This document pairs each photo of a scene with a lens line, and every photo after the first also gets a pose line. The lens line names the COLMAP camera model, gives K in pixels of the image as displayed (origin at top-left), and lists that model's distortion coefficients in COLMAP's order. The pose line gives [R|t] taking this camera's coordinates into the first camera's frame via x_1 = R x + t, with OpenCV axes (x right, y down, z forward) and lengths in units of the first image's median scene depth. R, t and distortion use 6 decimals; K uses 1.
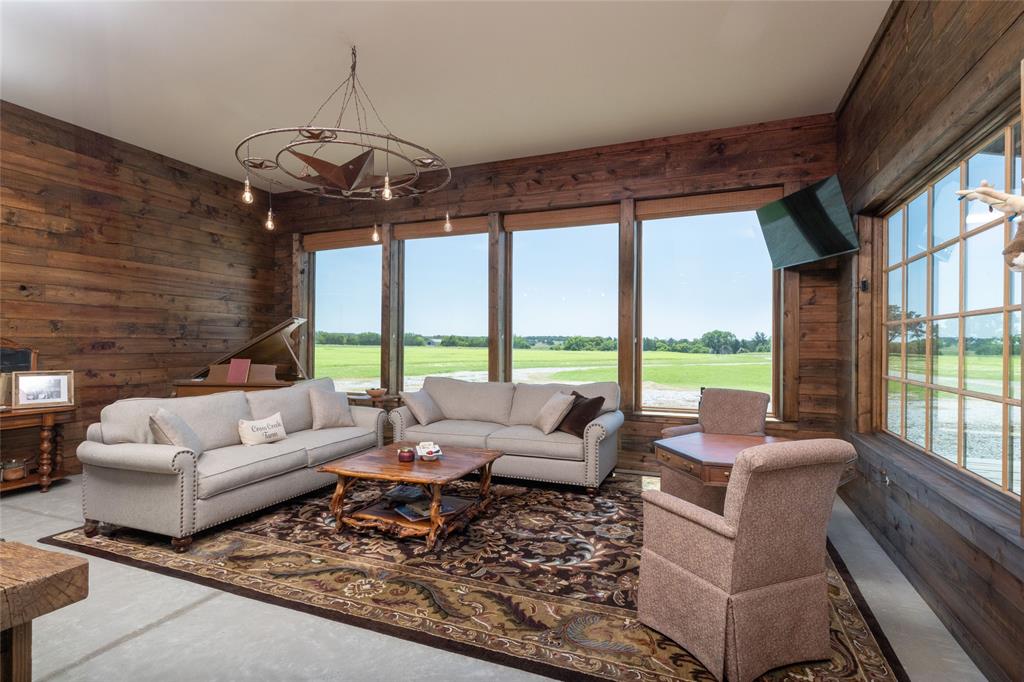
lens RADIAL K [[497.1, 0, 513.4], [0, 497.1, 344.5], [0, 0, 1]] dist [0.000605, 0.000064]
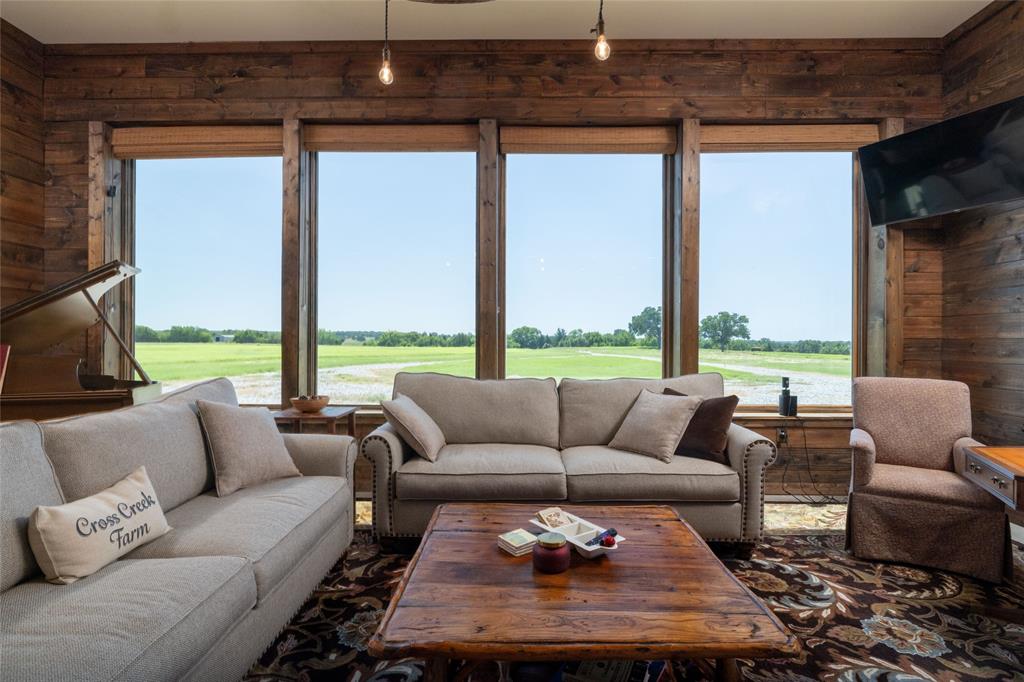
lens RADIAL K [[497.1, 0, 509.8], [0, 497.1, 343.2], [0, 0, 1]] dist [0.000605, 0.000064]
pose [[0.933756, -0.003670, 0.357891, -0.268096], [0.001636, 0.999981, 0.005985, 0.026685], [-0.357906, -0.005003, 0.933744, 0.413228]]
